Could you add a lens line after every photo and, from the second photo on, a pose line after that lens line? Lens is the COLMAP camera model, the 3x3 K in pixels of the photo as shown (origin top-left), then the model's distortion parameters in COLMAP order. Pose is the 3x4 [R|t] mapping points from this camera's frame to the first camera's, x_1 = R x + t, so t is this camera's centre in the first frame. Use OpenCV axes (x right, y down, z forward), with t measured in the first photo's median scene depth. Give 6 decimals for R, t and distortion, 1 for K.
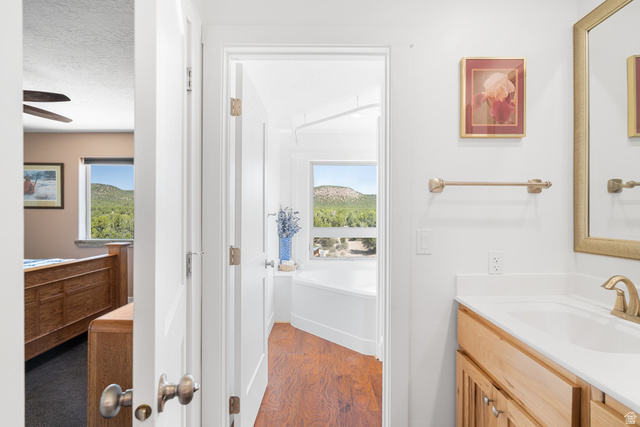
lens RADIAL K [[311.5, 0, 320.0], [0, 311.5, 213.5], [0, 0, 1]] dist [-0.000700, 0.000086]
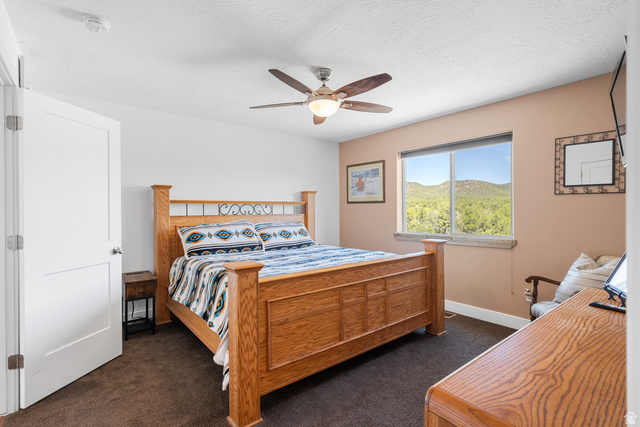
lens RADIAL K [[311.5, 0, 320.0], [0, 311.5, 213.5], [0, 0, 1]] dist [-0.000700, 0.000086]
pose [[0.628920, 0.009795, -0.777409, -0.150316], [0.007992, 0.999786, 0.019062, 0.000367], [0.777429, -0.018202, 0.628707, 0.174685]]
